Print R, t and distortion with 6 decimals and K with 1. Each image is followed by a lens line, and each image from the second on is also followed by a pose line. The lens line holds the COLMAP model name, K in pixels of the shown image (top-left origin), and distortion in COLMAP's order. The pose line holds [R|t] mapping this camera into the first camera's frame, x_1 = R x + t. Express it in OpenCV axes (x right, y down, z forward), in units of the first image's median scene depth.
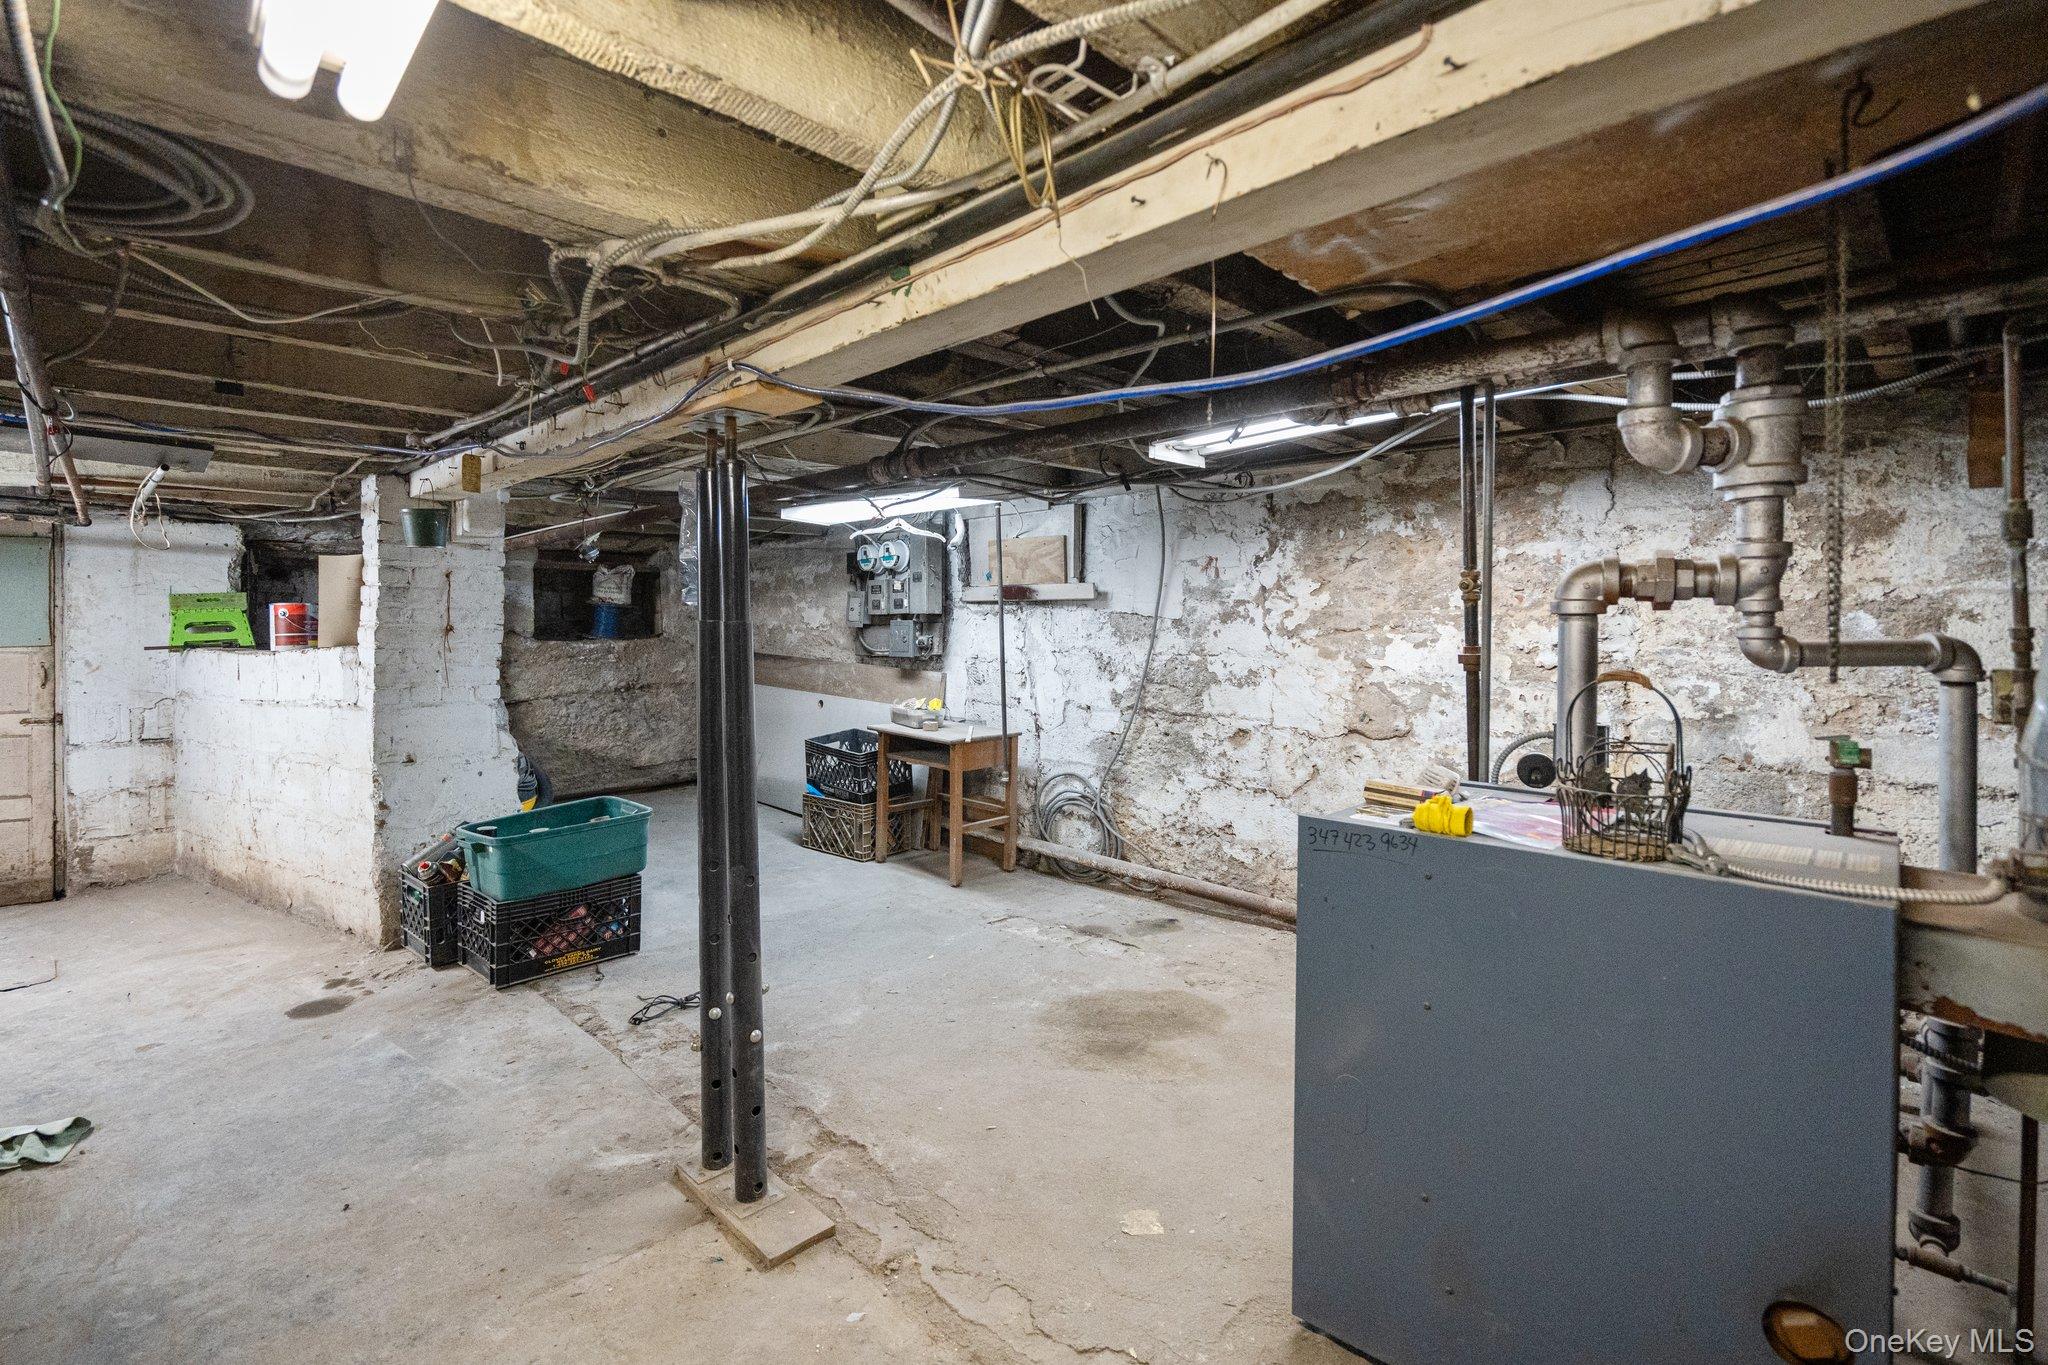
lens RADIAL K [[929.6, 0, 993.5], [0, 929.6, 631.4], [0, 0, 1]] dist [-0.005725, 0.001872]
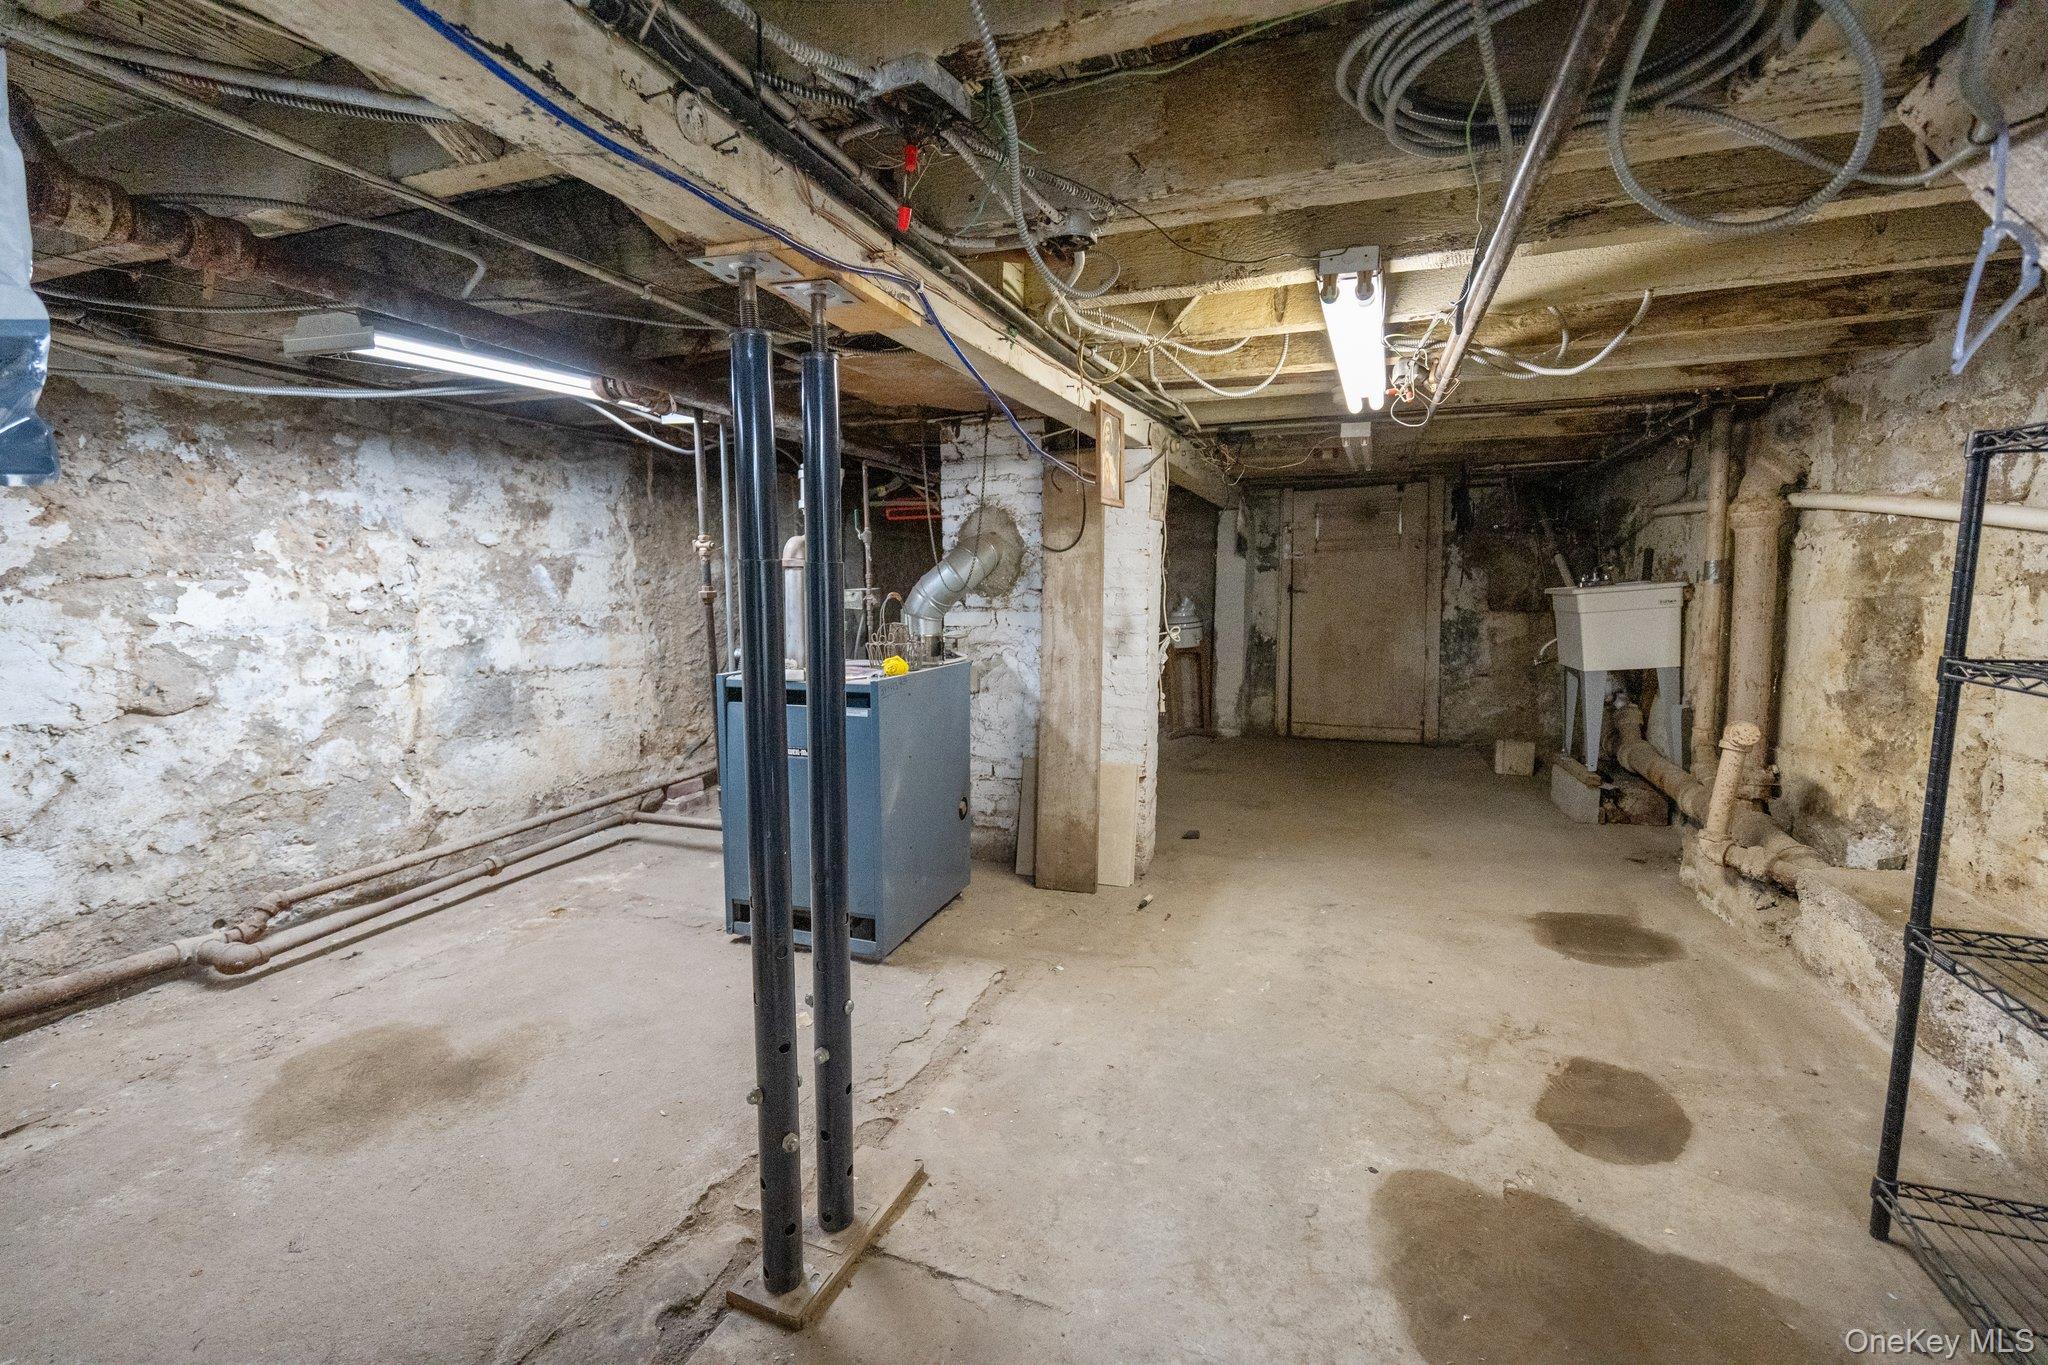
lens RADIAL K [[929.6, 0, 1020.3], [0, 929.6, 683.9], [0, 0, 1]] dist [-0.005725, 0.001872]
pose [[-0.433199, -0.101441, 0.895571, -0.635340], [0.003475, 0.993451, 0.114209, 0.001755], [-0.901292, 0.052587, -0.430009, 0.707145]]
